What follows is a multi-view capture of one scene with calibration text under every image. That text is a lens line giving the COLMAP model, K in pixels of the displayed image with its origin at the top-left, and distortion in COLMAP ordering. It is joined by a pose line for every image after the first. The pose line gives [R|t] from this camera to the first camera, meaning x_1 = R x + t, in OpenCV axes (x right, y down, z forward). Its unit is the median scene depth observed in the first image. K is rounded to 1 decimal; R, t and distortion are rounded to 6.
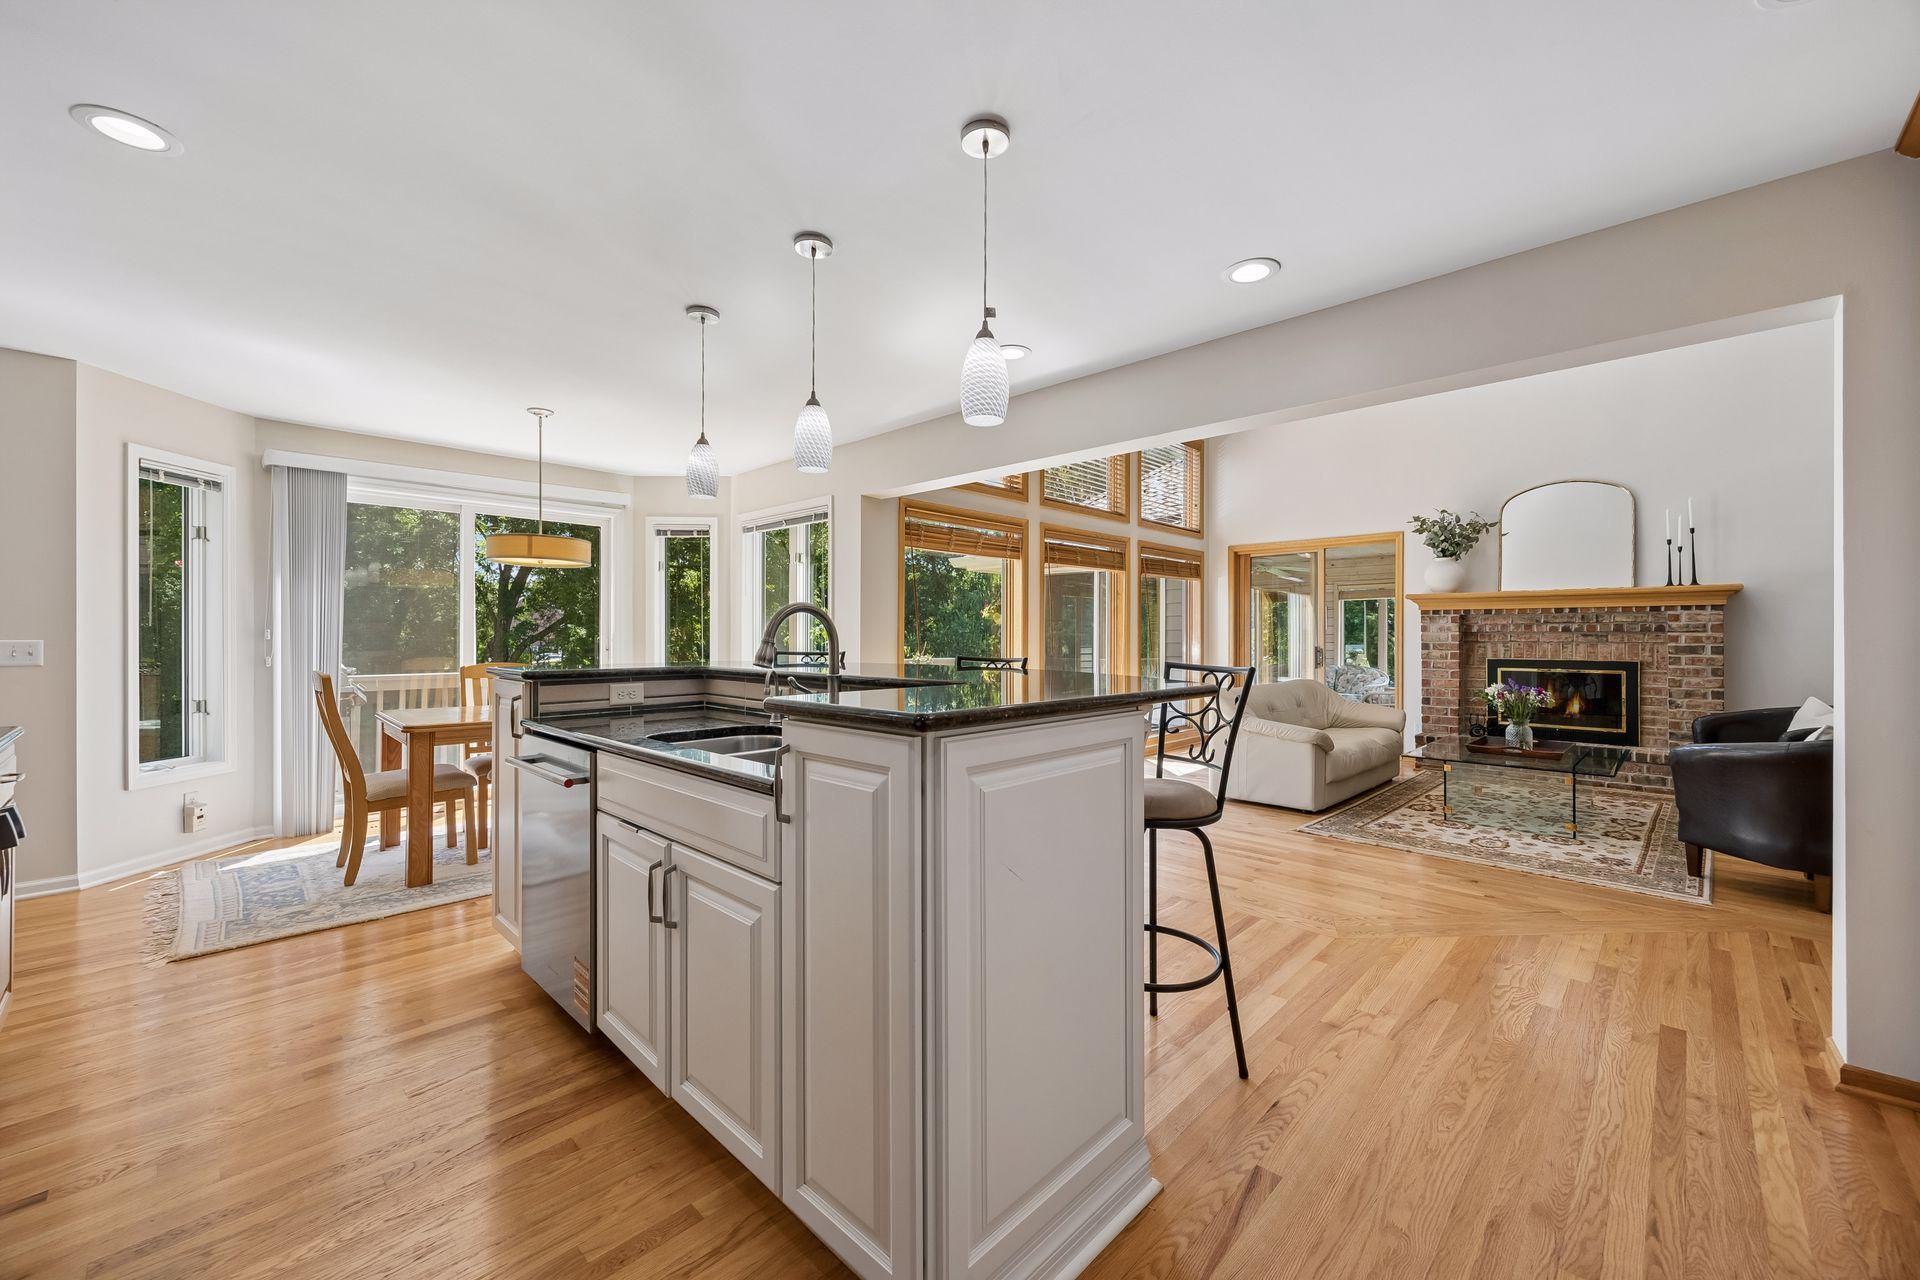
lens RADIAL K [[757.4, 0, 966.8], [0, 757.4, 634.5], [0, 0, 1]] dist [0.010600, -0.000134]
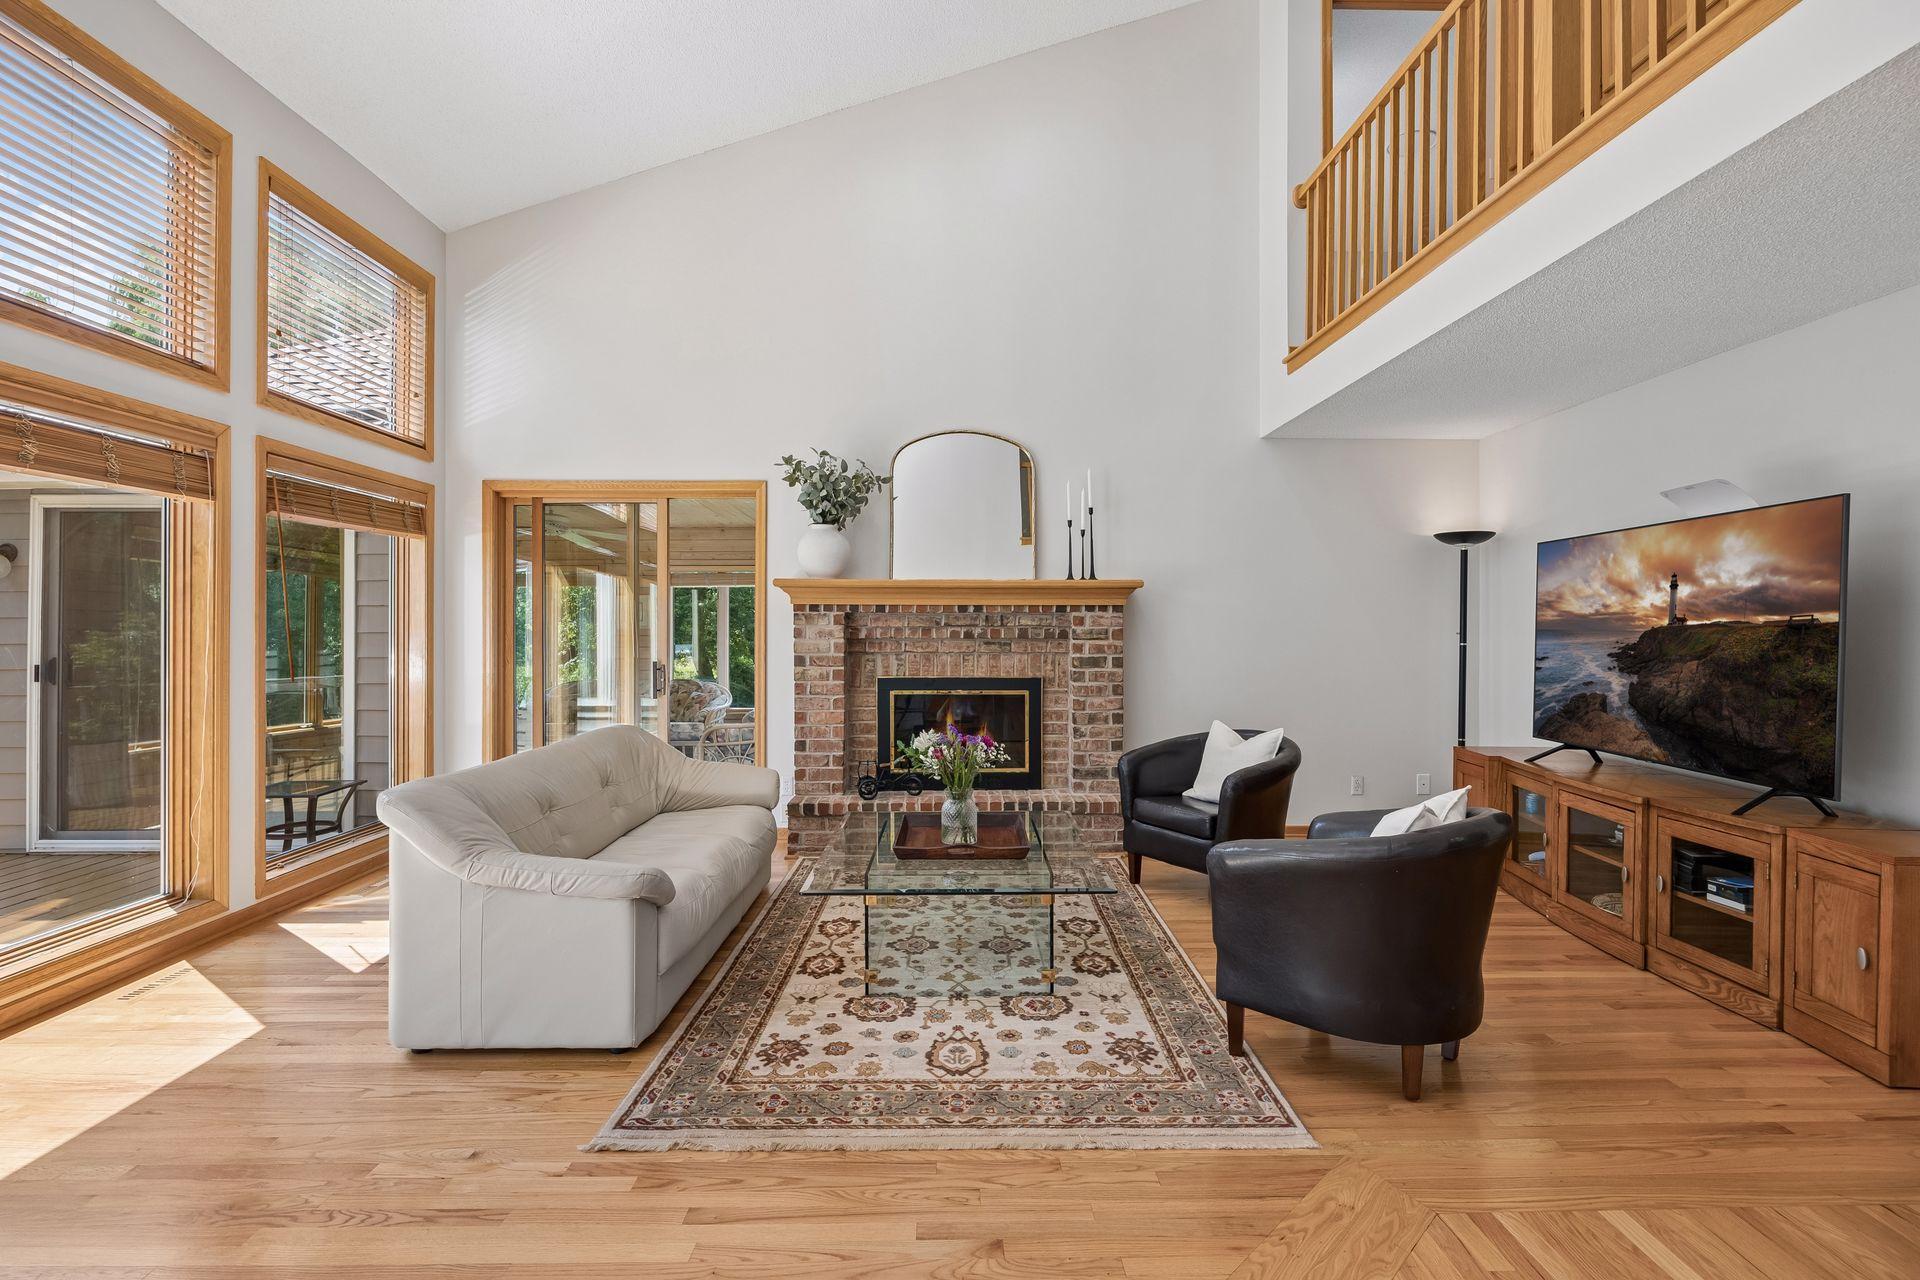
lens RADIAL K [[916.9, 0, 960.4], [0, 916.9, 629.8], [0, 0, 1]] dist [-0.010783, 0.002092]
pose [[0.715167, -0.000346, 0.698953, 0.164493], [-0.001352, 0.999997, 0.001878, -0.012598], [-0.698952, -0.002288, 0.715165, 0.362745]]
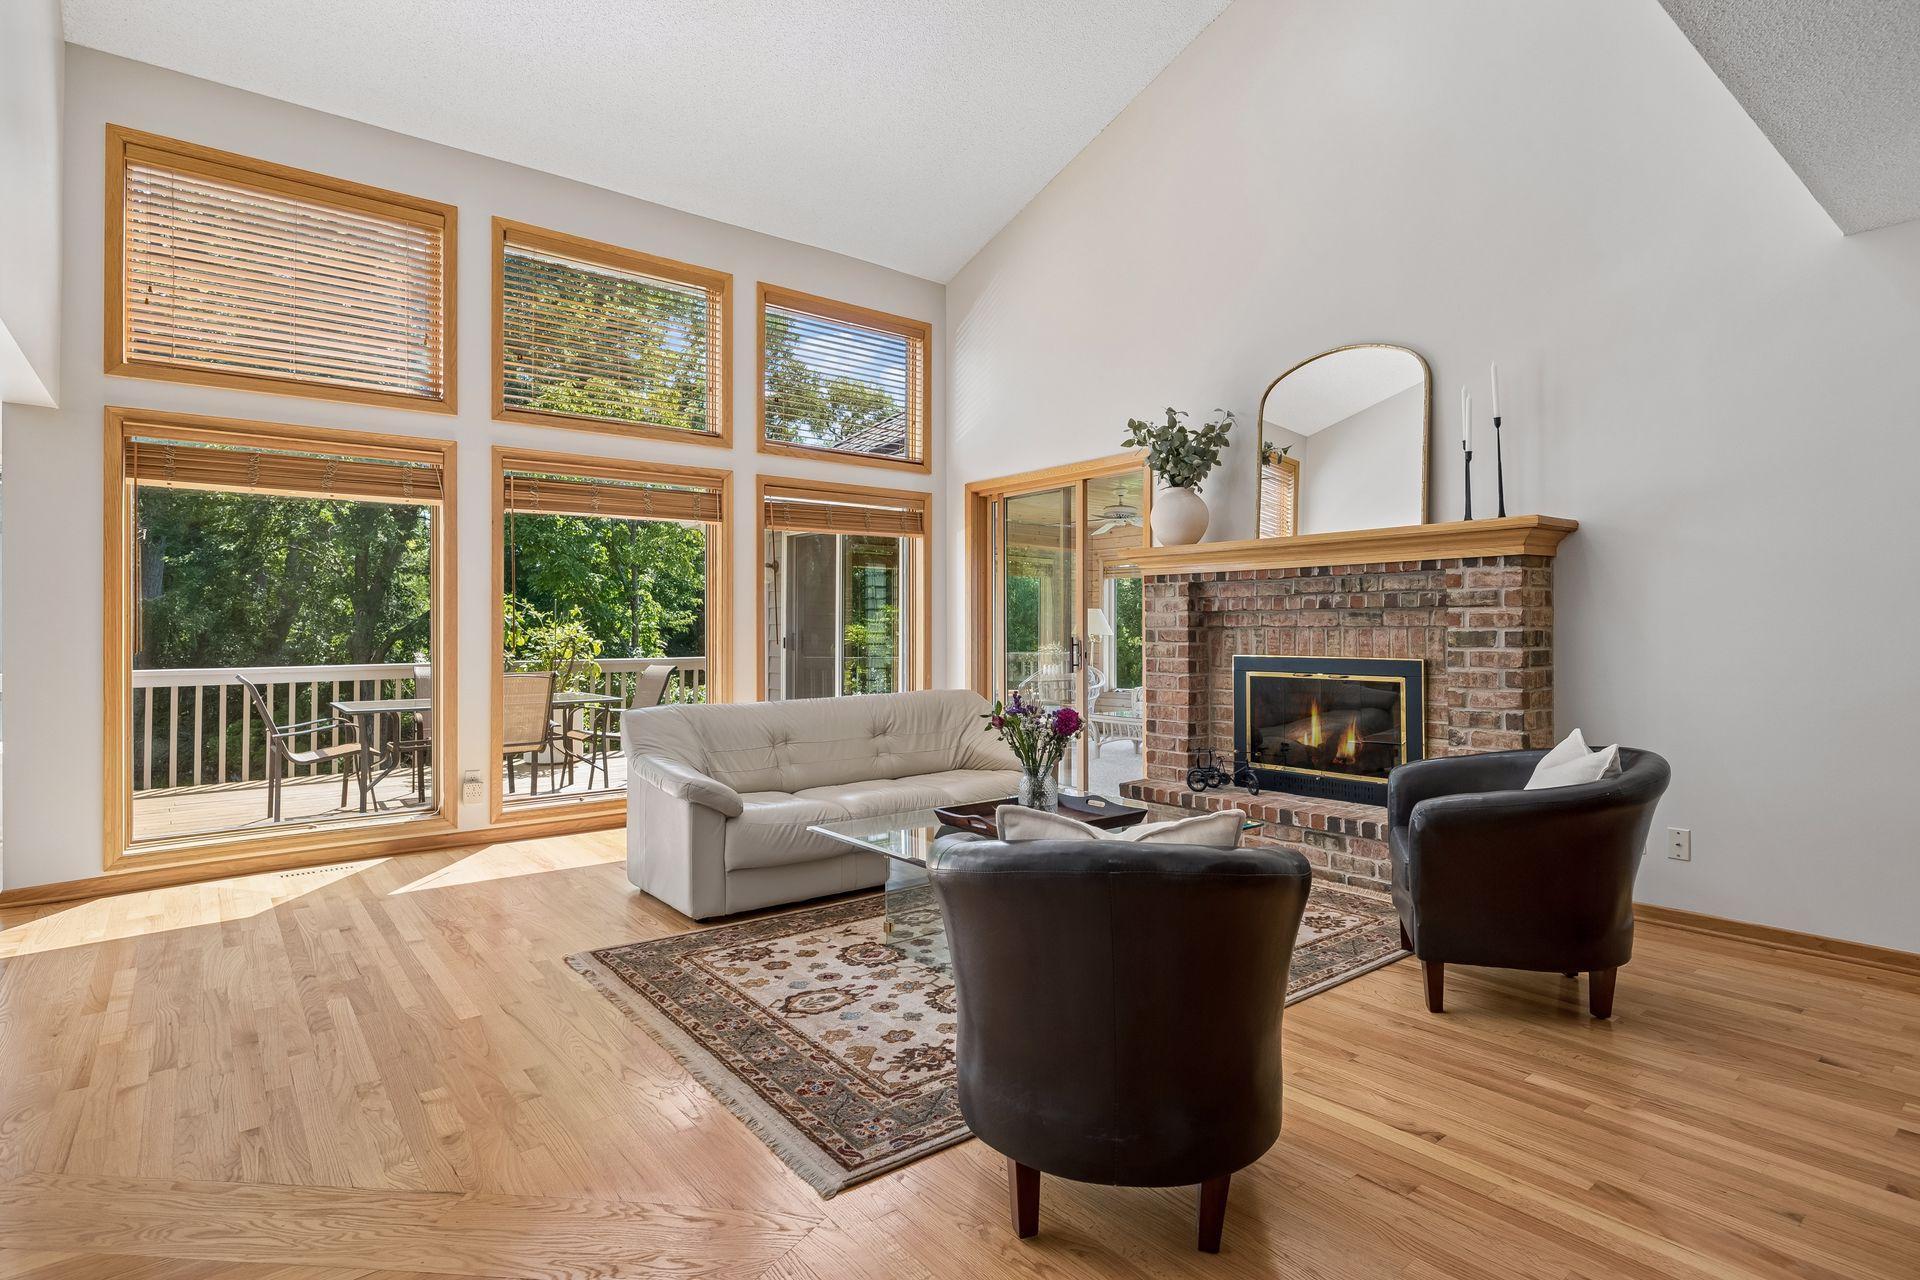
lens RADIAL K [[963.4, 0, 970.6], [0, 963.4, 629.8], [0, 0, 1]] dist [-0.002061, 0.000176]
pose [[0.990801, -0.004308, -0.135258, 0.582810], [0.004695, 0.999986, 0.002547, 0.008514], [0.135245, -0.003159, 0.990807, 0.229166]]
